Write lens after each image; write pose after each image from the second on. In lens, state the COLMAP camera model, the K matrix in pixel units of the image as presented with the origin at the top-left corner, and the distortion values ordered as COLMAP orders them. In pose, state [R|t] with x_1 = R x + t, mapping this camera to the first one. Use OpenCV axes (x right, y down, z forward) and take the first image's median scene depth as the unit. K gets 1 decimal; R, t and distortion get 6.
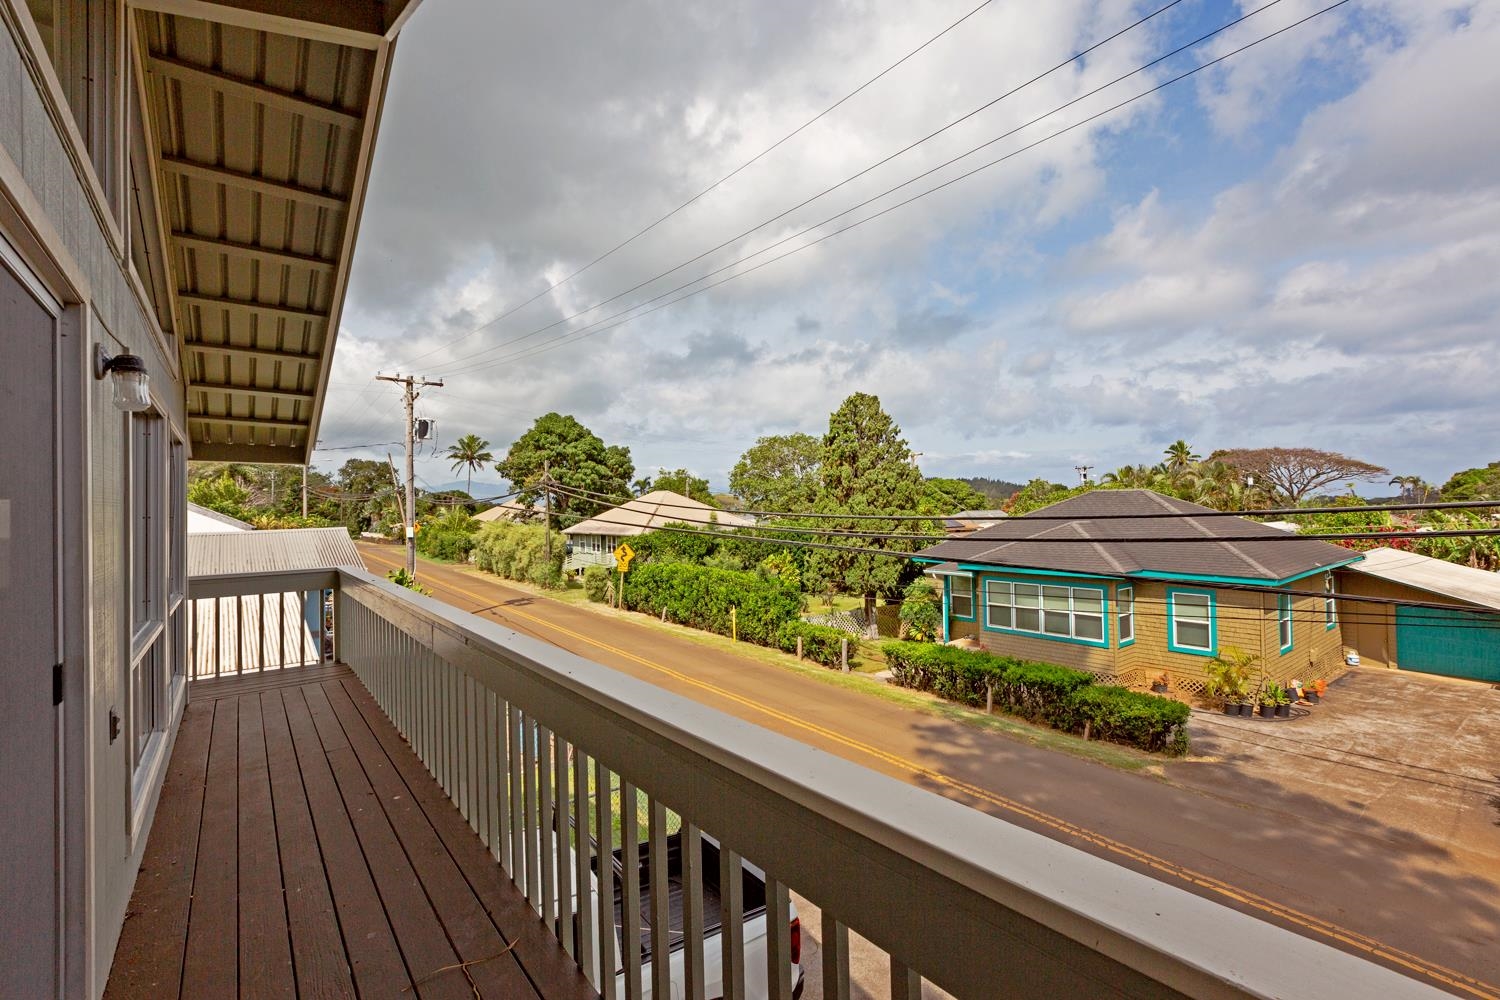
lens RADIAL K [[684.8, 0, 750.0], [0, 684.8, 500.0], [0, 0, 1]] dist [0.000400, 0.000158]
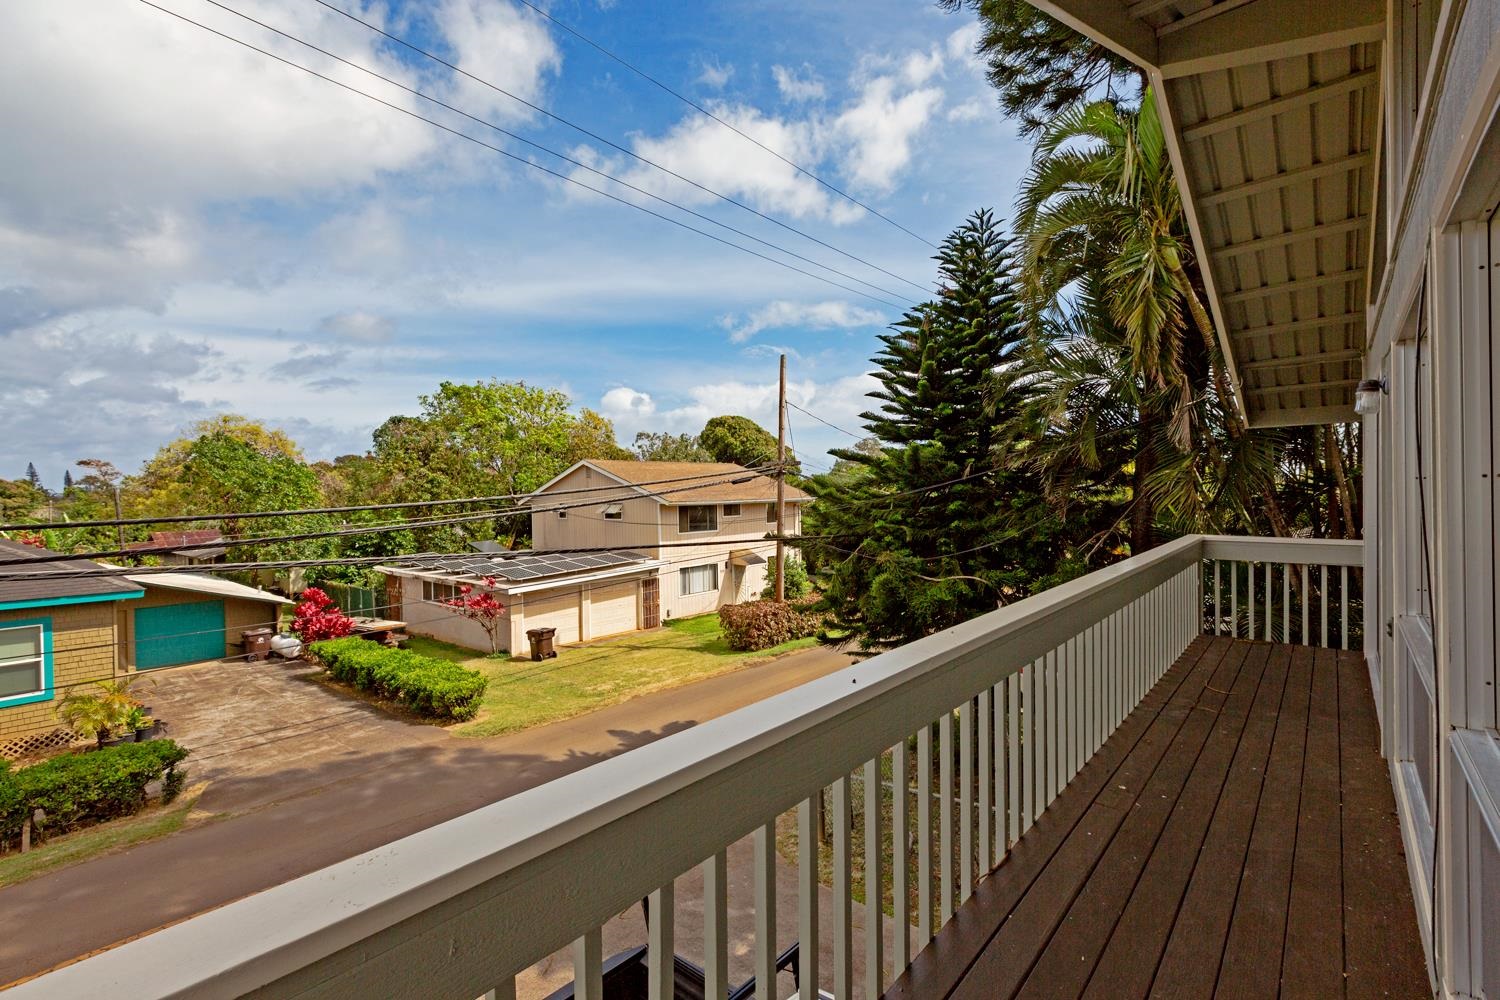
lens RADIAL K [[684.8, 0, 750.0], [0, 684.8, 500.0], [0, 0, 1]] dist [0.000400, 0.000158]
pose [[-0.220054, 0.009884, 0.975438, -0.389842], [0.011529, 0.999905, -0.007531, 0.014443], [-0.975420, 0.009588, -0.220147, 0.503203]]
